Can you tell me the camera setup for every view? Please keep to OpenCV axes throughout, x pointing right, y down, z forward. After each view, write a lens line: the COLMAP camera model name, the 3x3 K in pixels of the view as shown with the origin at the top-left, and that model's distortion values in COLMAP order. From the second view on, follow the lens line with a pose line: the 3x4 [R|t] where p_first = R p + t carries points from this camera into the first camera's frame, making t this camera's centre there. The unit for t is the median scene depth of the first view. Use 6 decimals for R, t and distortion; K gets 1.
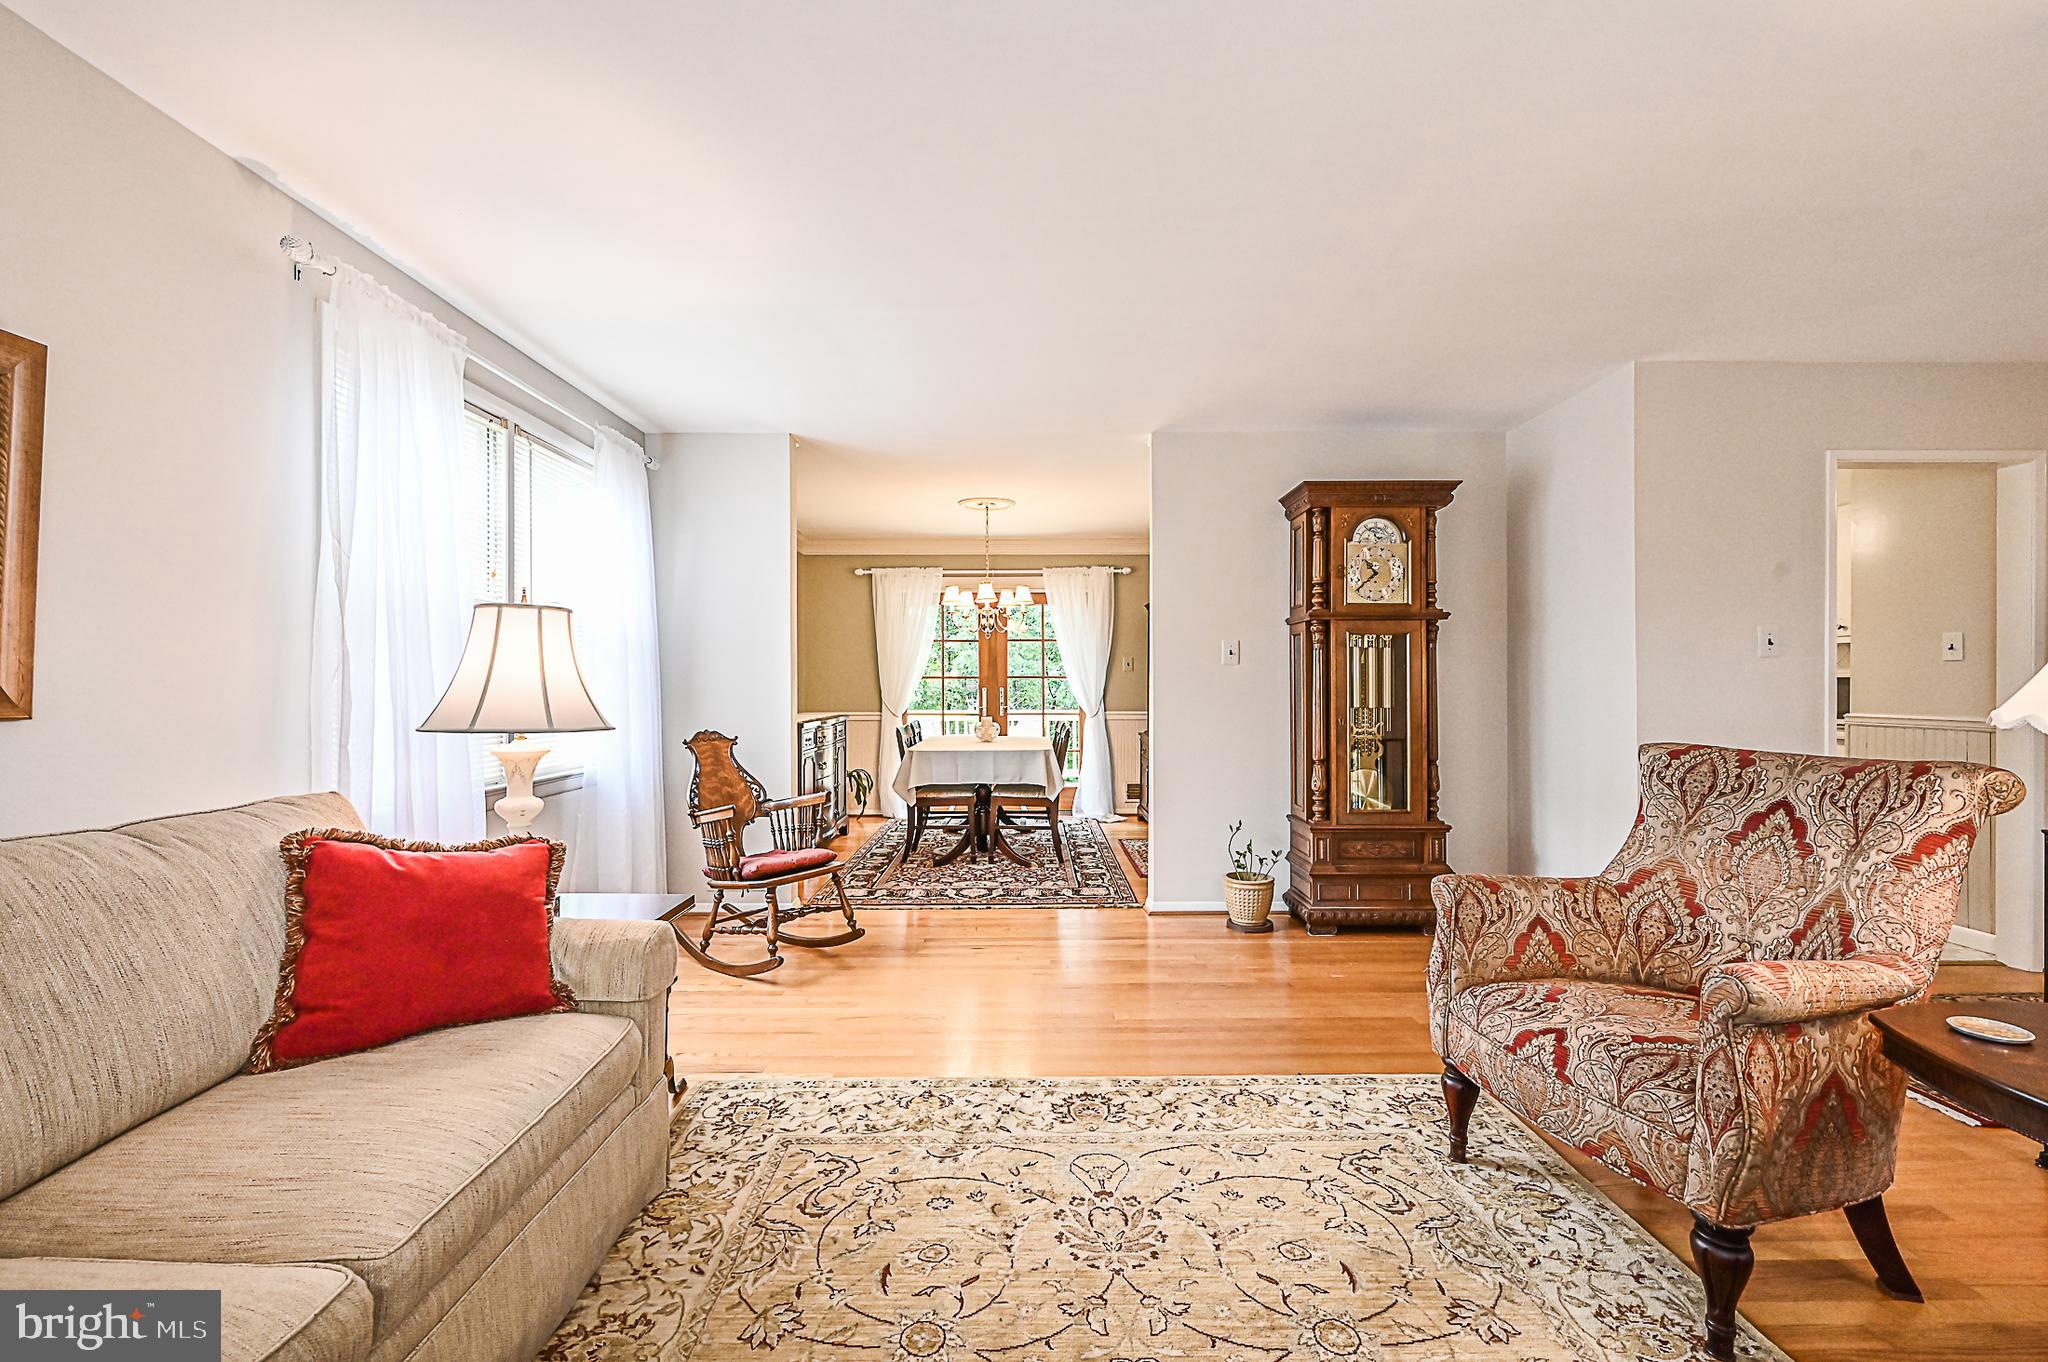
lens RADIAL K [[867.2, 0, 1024.0], [0, 867.2, 681.0], [0, 0, 1]] dist [0.001635, 0.000243]
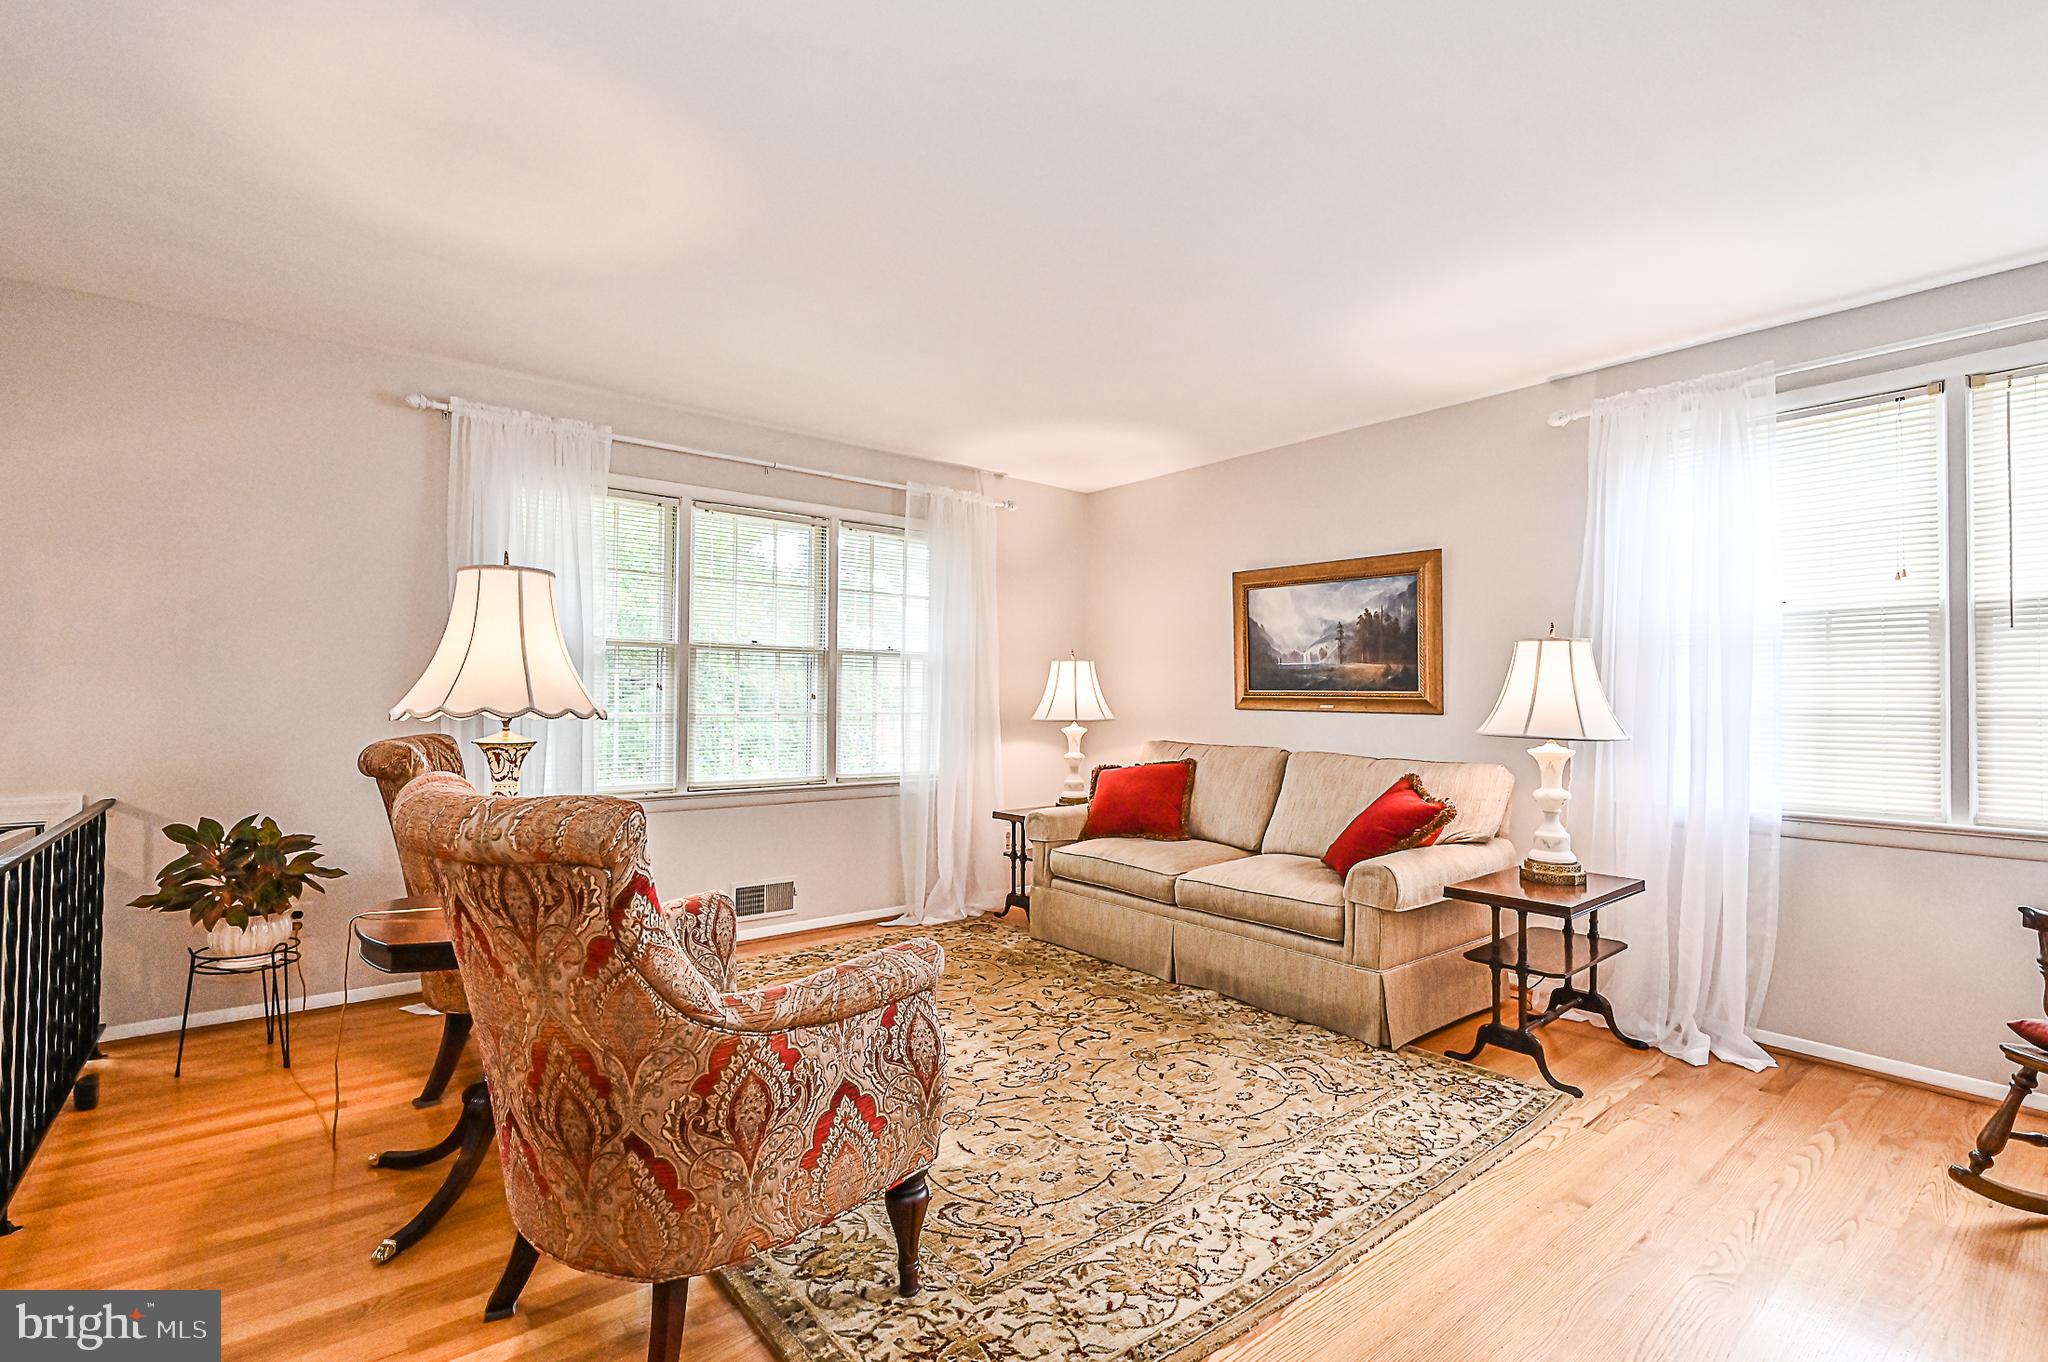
lens RADIAL K [[927.9, 0, 1018.8], [0, 927.9, 683.1], [0, 0, 1]] dist [0.000812, 0.000039]
pose [[-0.785007, -0.014483, -0.619317, 0.853988], [-0.005688, 0.999853, -0.016172, 0.005797], [0.619460, -0.009172, -0.784975, 1.550744]]
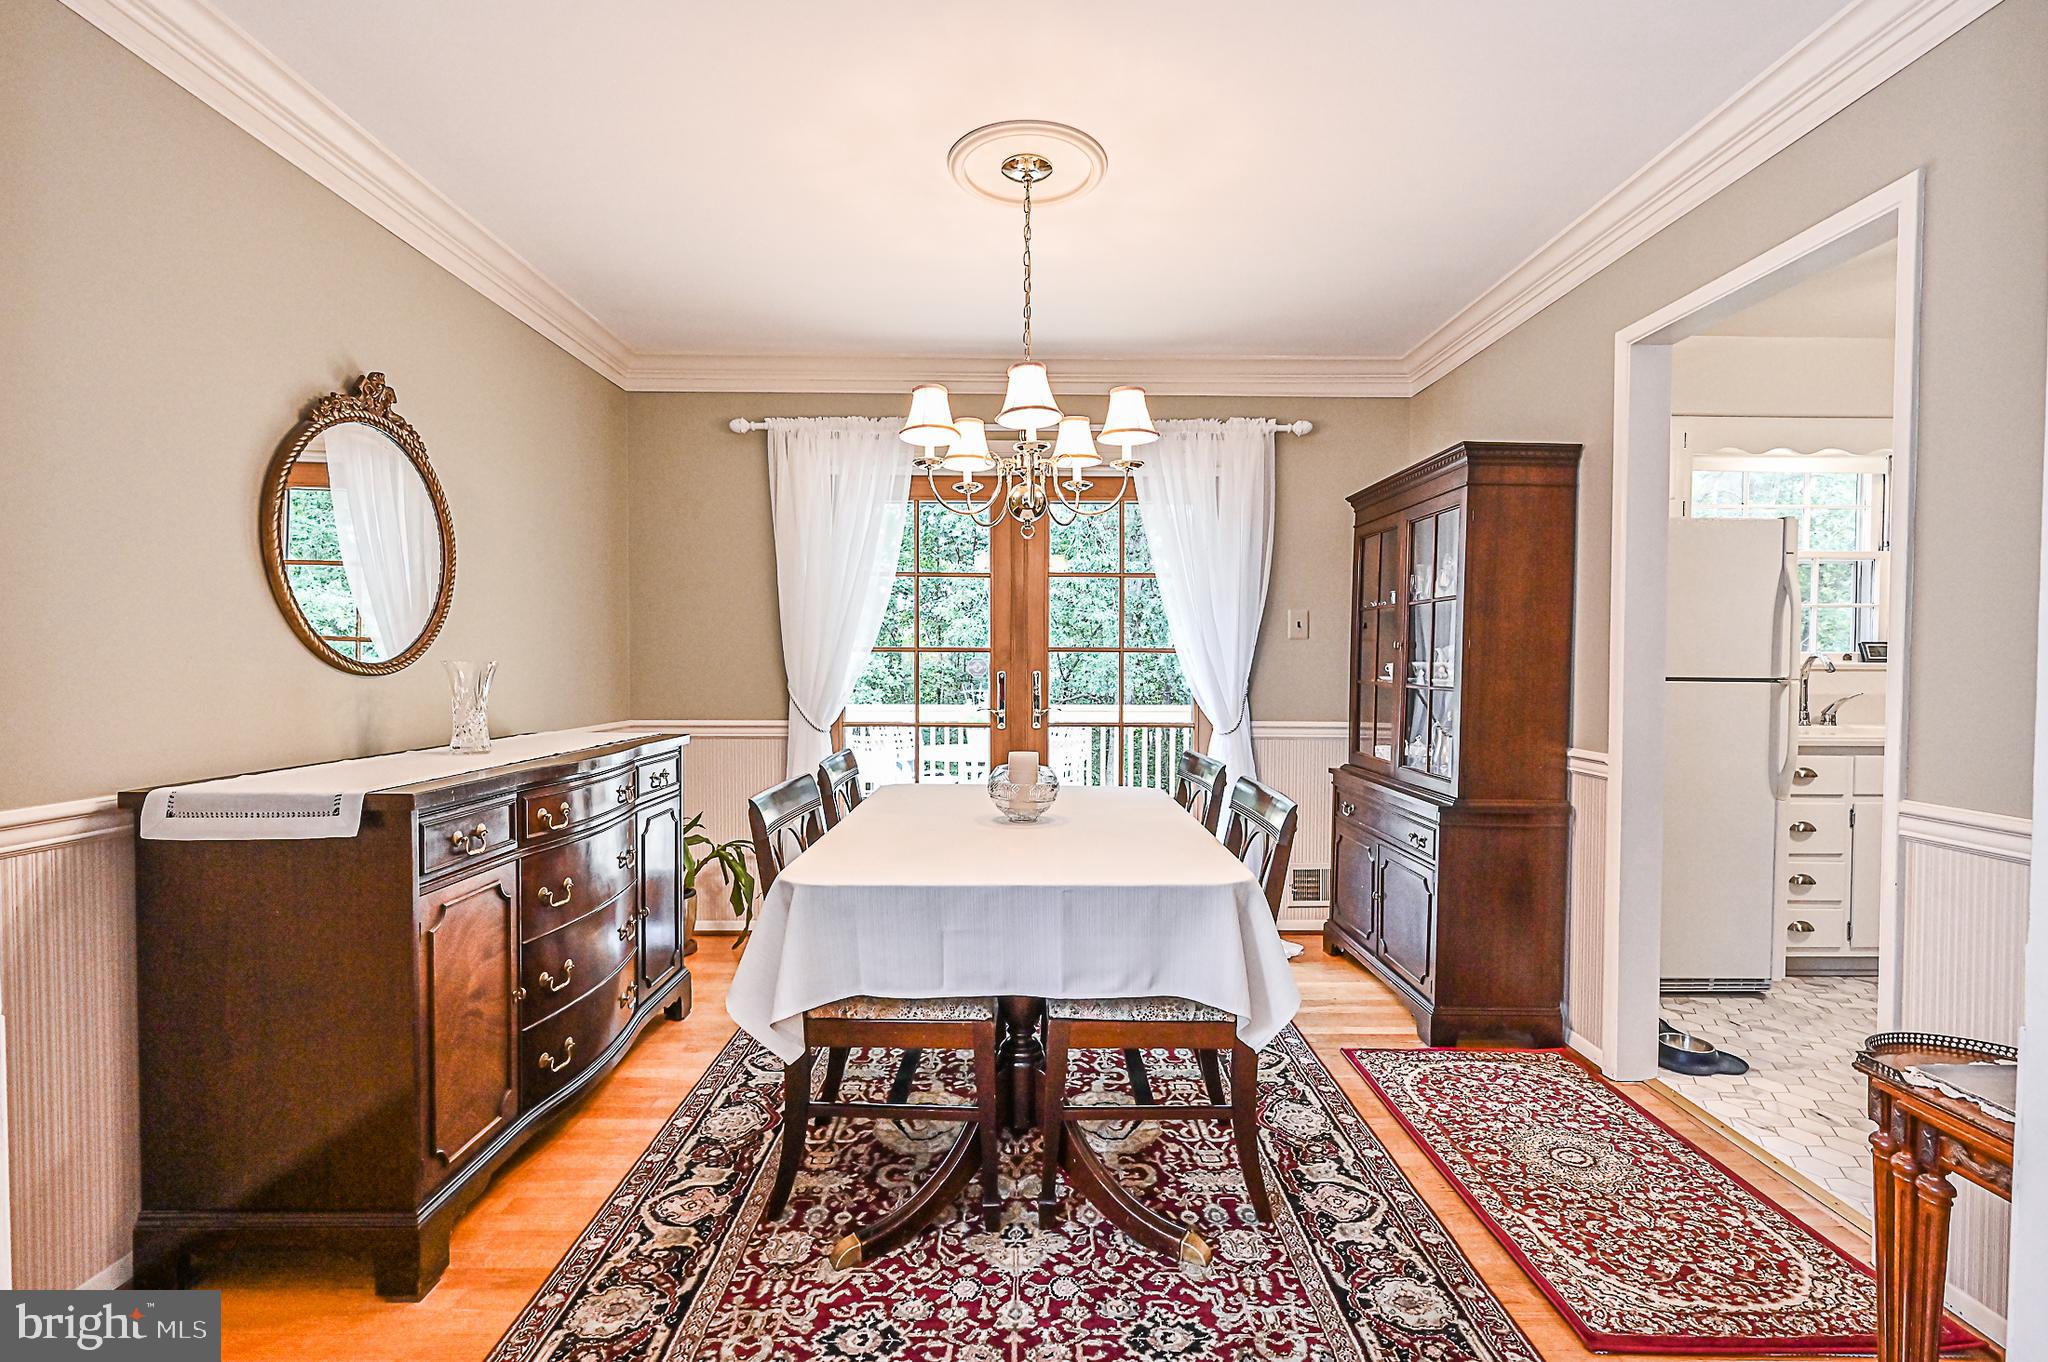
lens RADIAL K [[929.7, 0, 1017.1], [0, 929.7, 686.1], [0, 0, 1]] dist [-0.000437, 0.000144]
pose [[0.999969, 0.005846, -0.005273, -0.110831], [-0.005697, 0.999597, 0.027817, 0.005203], [0.005434, -0.027786, 0.999599, 1.542545]]
